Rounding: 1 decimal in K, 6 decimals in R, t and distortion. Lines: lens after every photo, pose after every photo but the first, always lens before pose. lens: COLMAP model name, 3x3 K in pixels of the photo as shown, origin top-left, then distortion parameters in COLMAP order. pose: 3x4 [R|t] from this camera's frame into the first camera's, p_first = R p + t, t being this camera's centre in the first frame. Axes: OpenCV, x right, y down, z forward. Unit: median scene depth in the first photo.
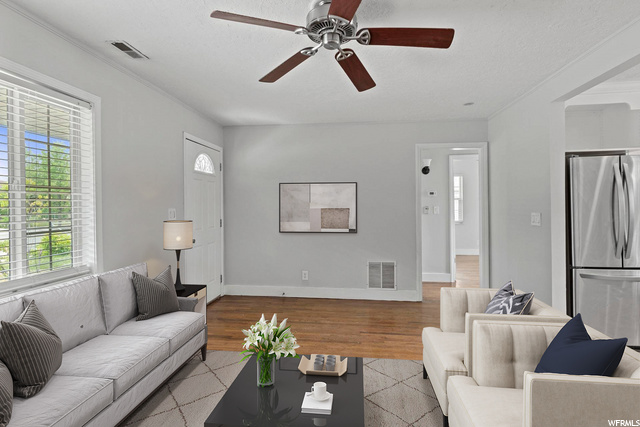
lens RADIAL K [[325.9, 0, 321.3], [0, 325.9, 205.4], [0, 0, 1]] dist [0.000422, -0.000393]
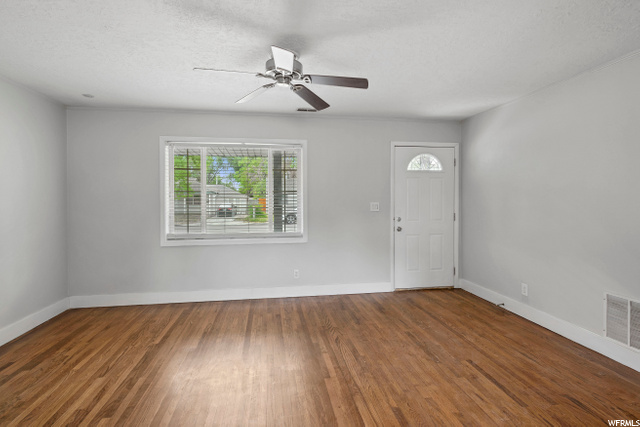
lens RADIAL K [[325.9, 0, 321.3], [0, 325.9, 205.4], [0, 0, 1]] dist [0.000422, -0.000393]
pose [[0.266181, 0.017587, -0.963763, 0.714675], [0.004030, 0.999805, 0.019357, -0.005475], [0.963915, -0.009036, 0.266058, 0.403888]]
